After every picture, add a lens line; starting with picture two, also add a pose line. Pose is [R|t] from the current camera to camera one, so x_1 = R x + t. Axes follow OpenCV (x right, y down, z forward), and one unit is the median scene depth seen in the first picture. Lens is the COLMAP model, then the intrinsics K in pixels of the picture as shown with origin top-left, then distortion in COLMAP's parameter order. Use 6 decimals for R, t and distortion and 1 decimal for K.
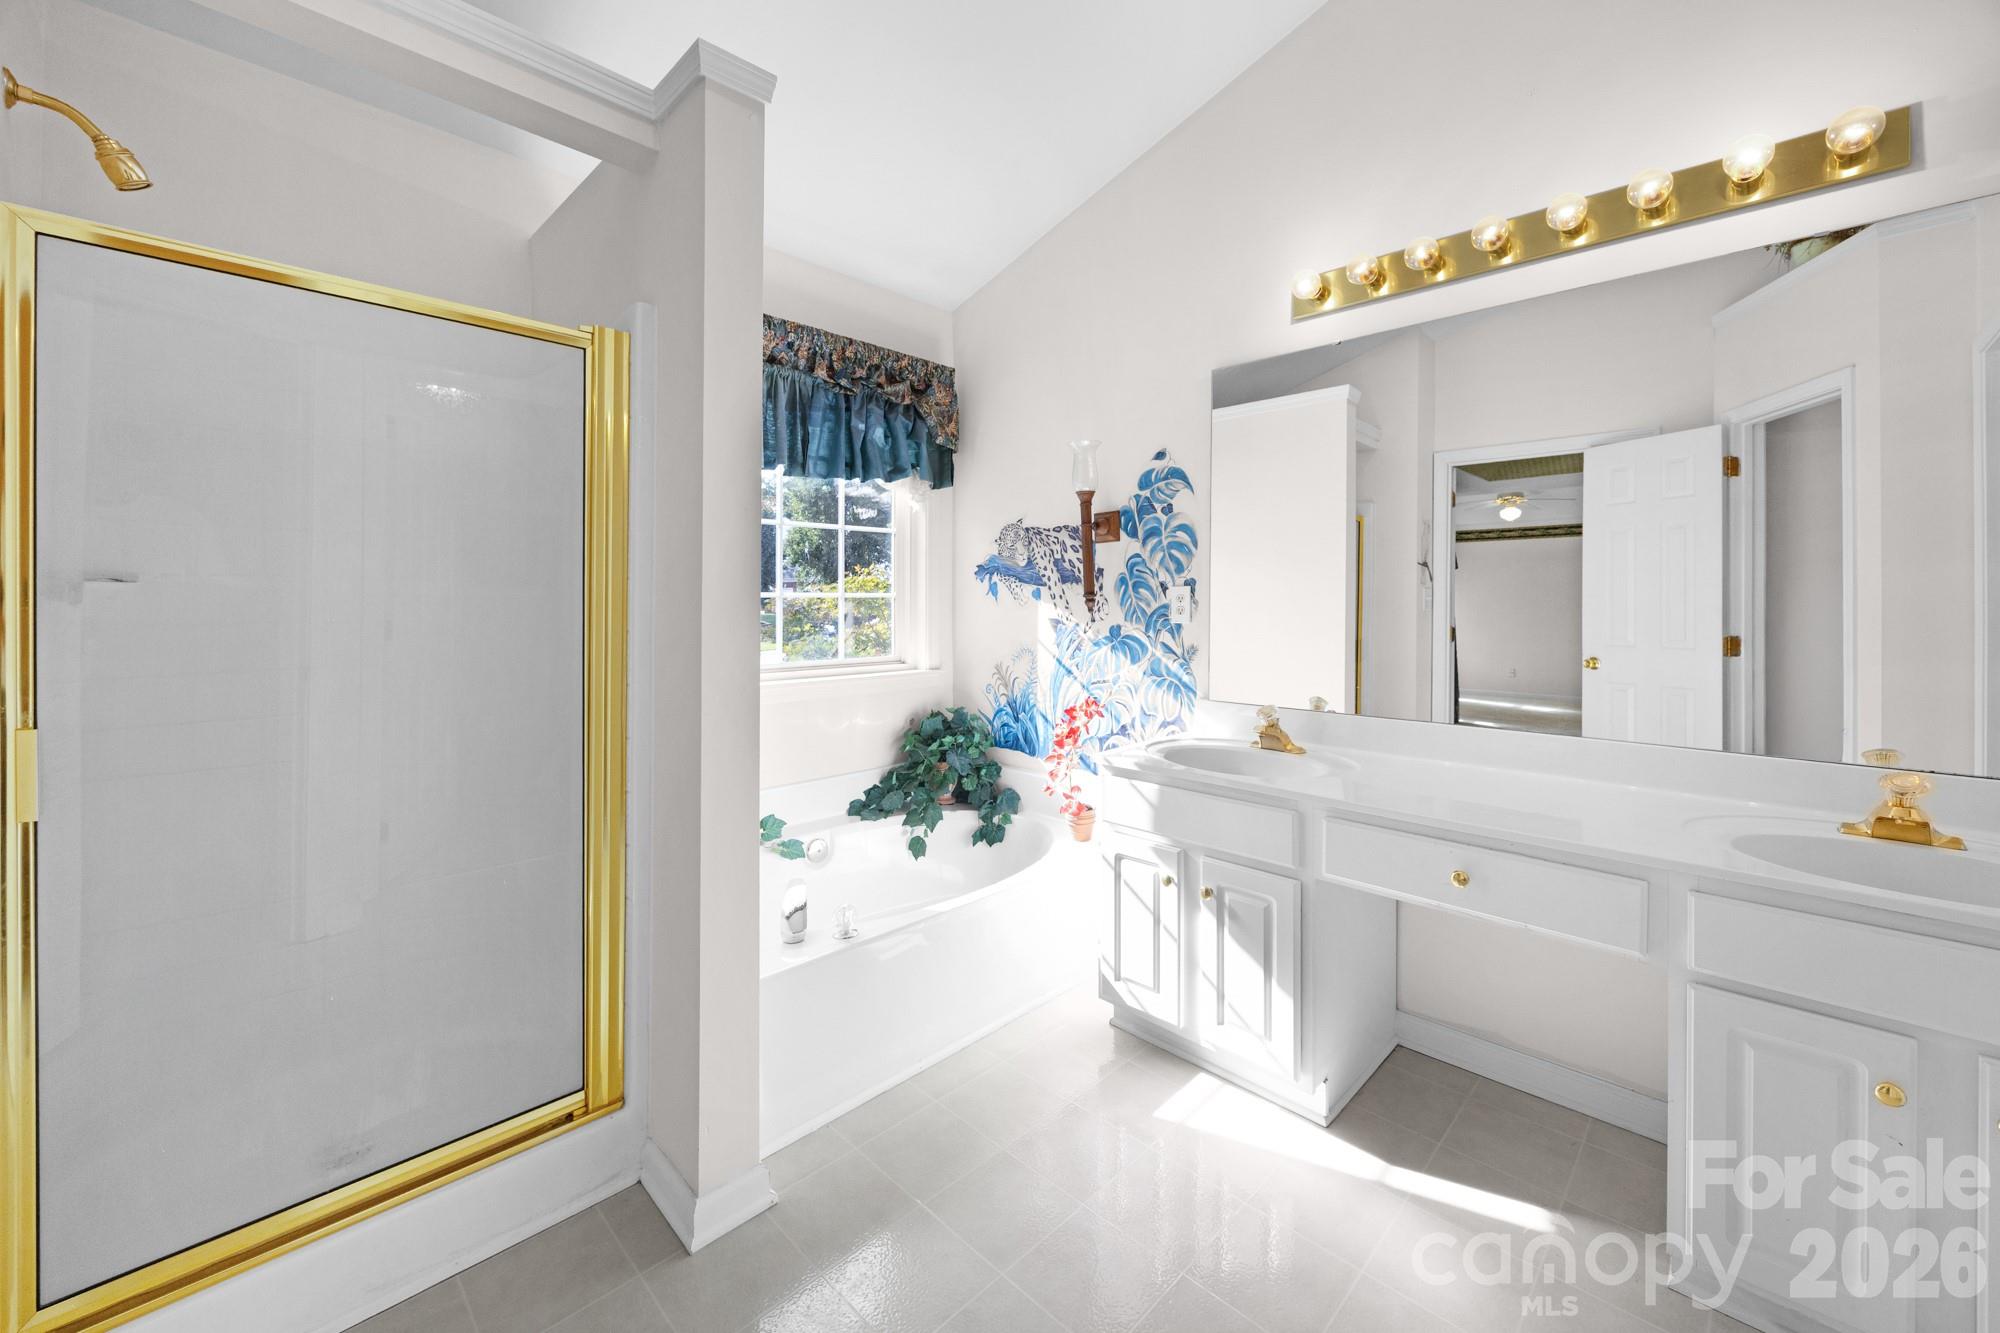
lens RADIAL K [[772.1, 0, 1010.1], [0, 772.1, 604.5], [0, 0, 1]] dist [0.000653, -0.001039]
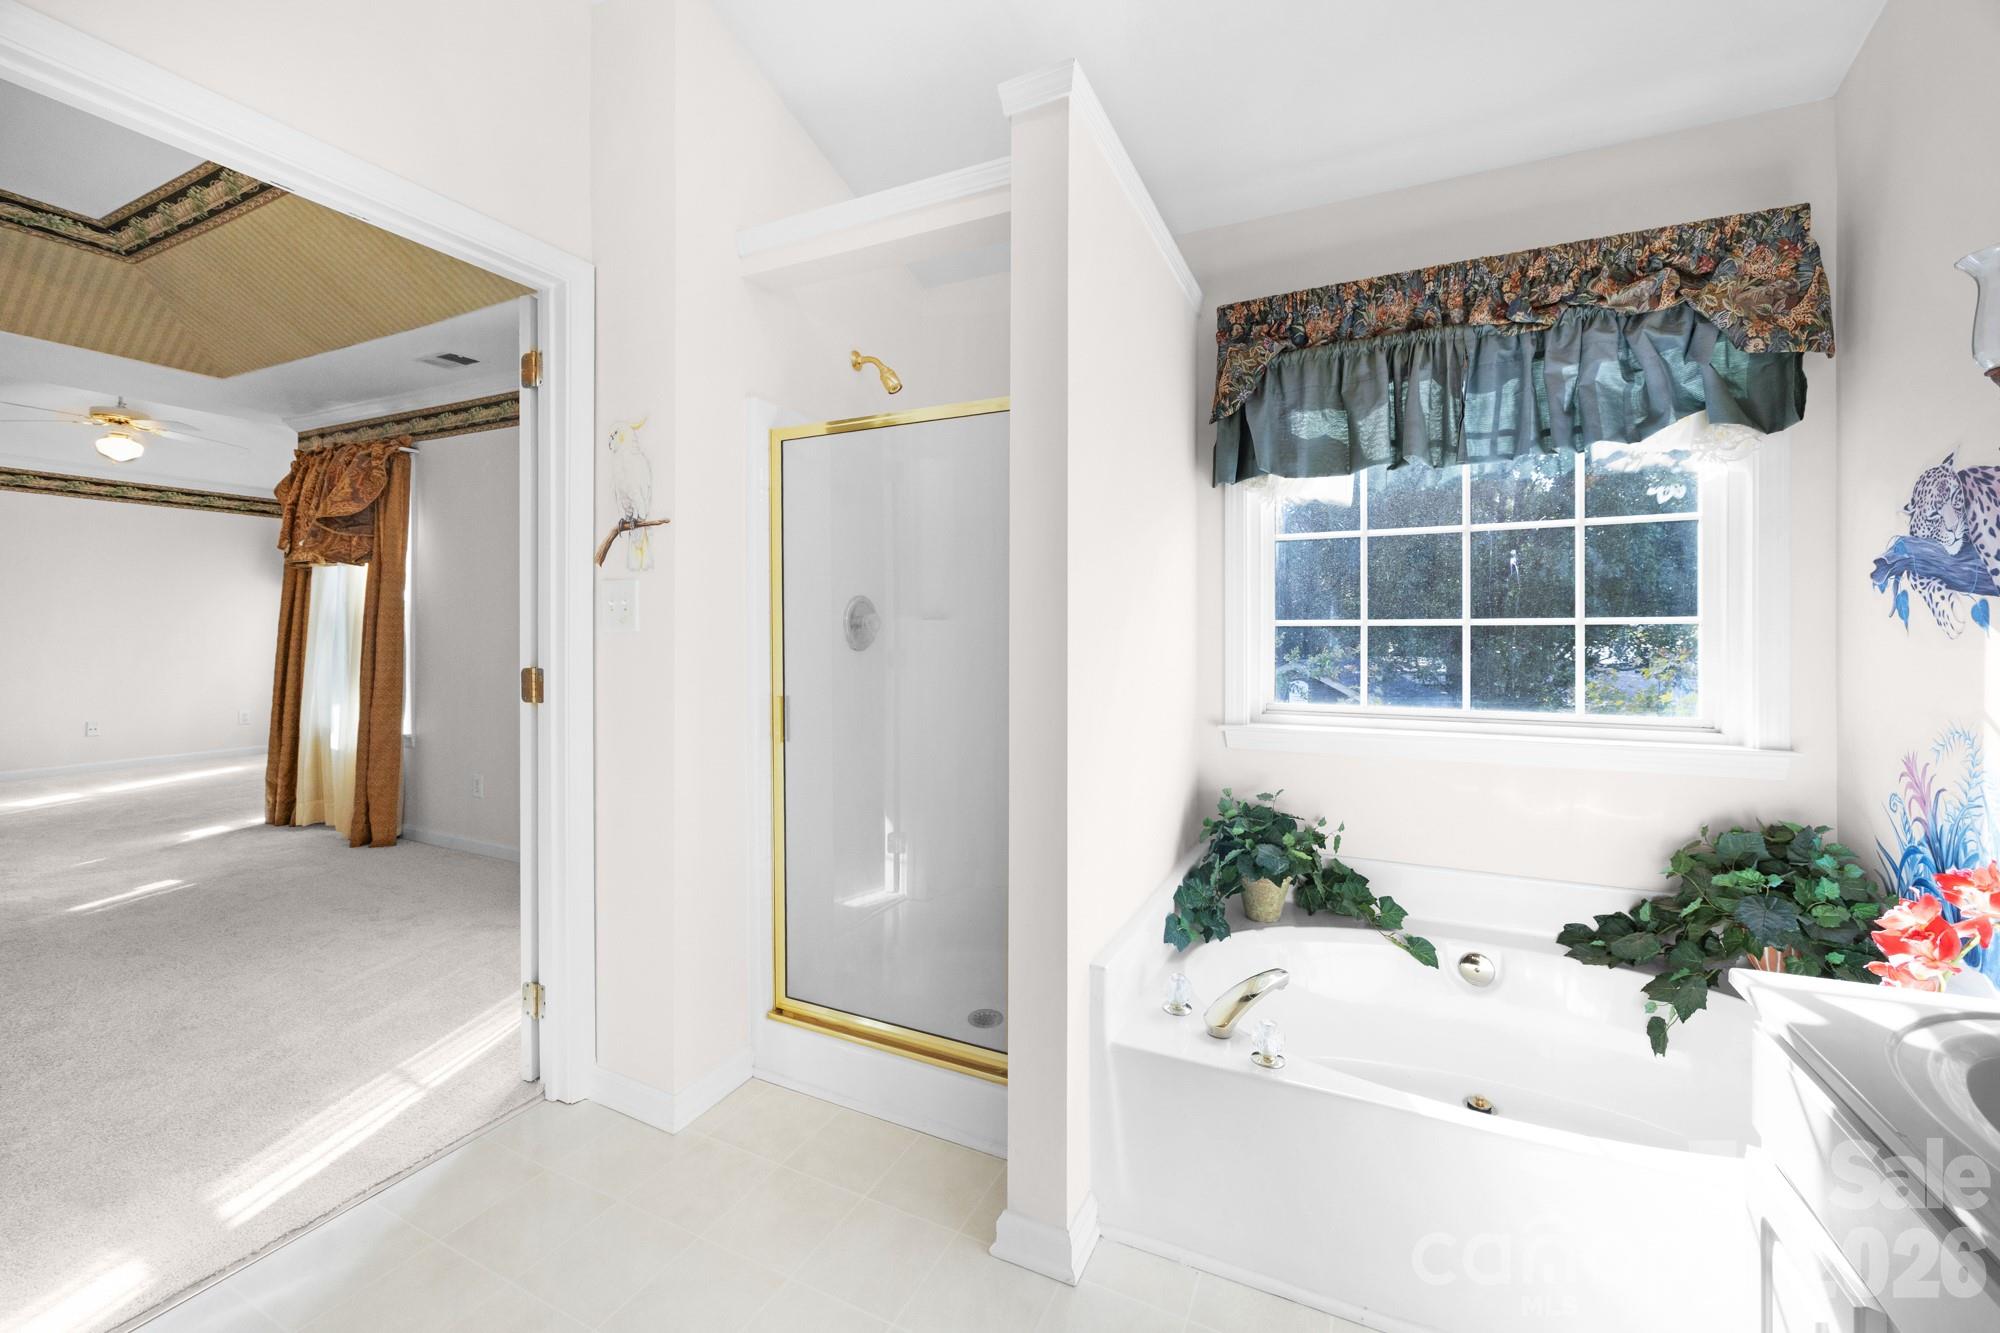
lens RADIAL K [[772.1, 0, 1031.3], [0, 772.1, 634.6], [0, 0, 1]] dist [0.000653, -0.001039]
pose [[0.347942, 0.003163, -0.937511, 0.263329], [-0.001148, 0.999995, 0.002948, -0.001713], [0.937515, 0.000051, 0.347944, 0.312682]]
